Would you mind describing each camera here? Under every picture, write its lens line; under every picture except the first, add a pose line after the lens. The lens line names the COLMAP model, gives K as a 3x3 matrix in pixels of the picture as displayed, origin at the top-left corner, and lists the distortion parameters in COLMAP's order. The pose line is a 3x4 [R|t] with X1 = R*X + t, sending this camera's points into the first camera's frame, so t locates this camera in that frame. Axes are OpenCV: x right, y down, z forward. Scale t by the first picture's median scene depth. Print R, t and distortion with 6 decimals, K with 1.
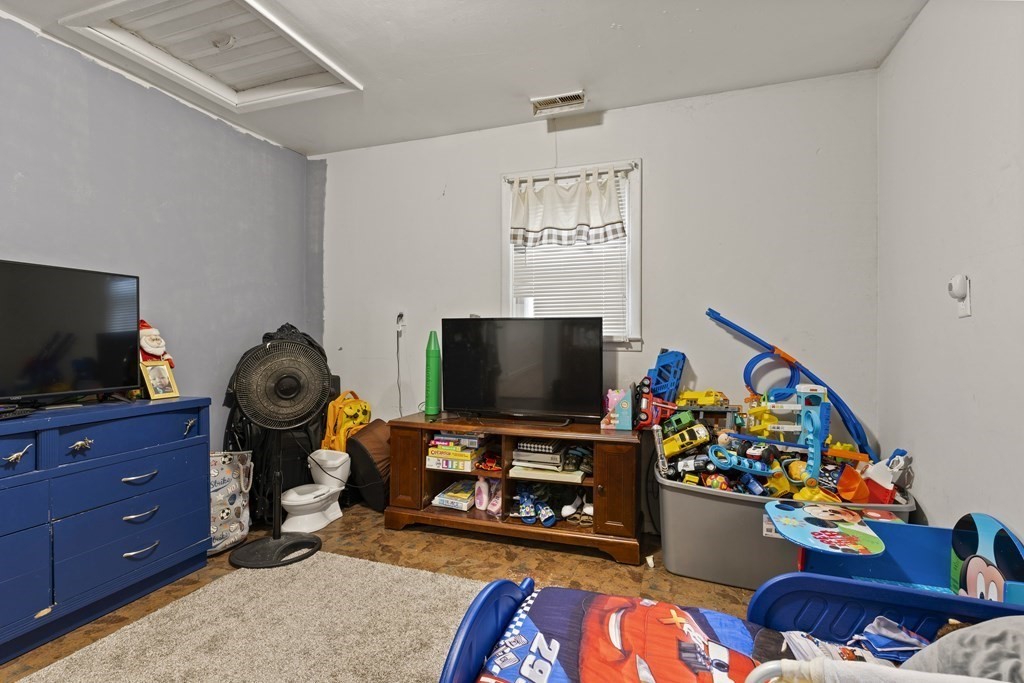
lens RADIAL K [[493.2, 0, 510.2], [0, 493.2, 347.3], [0, 0, 1]] dist [0.002530, -0.000711]
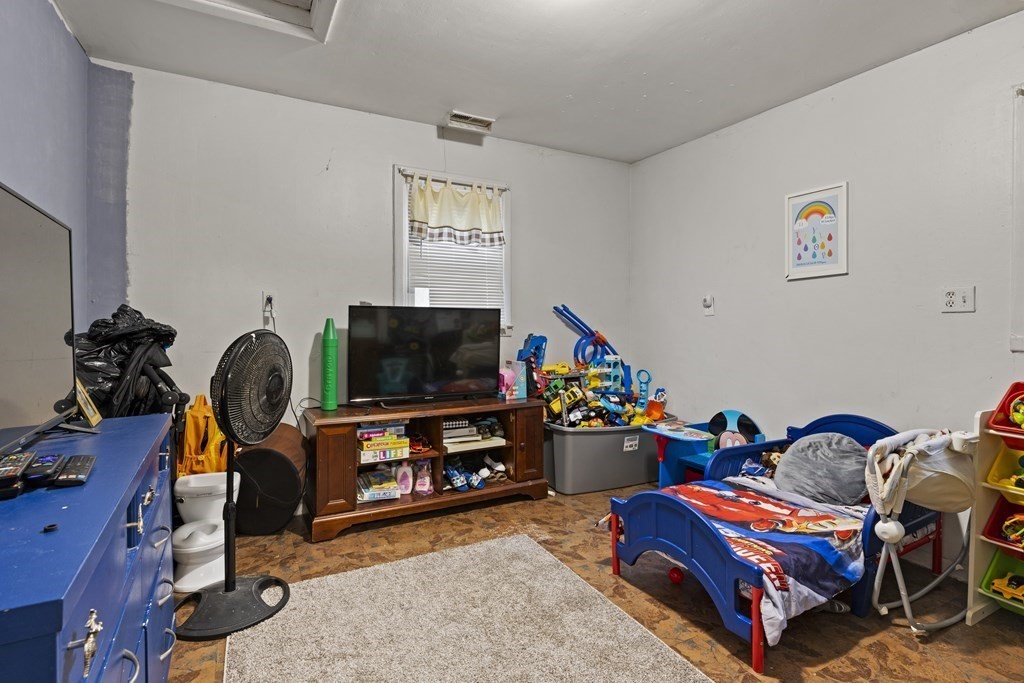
lens RADIAL K [[493.2, 0, 517.3], [0, 493.2, 334.7], [0, 0, 1]] dist [0.002530, -0.000711]
pose [[0.671534, -0.016010, 0.740801, -0.677731], [0.011588, 0.999871, 0.011105, -0.009931], [-0.740884, 0.001127, 0.671633, 0.145999]]
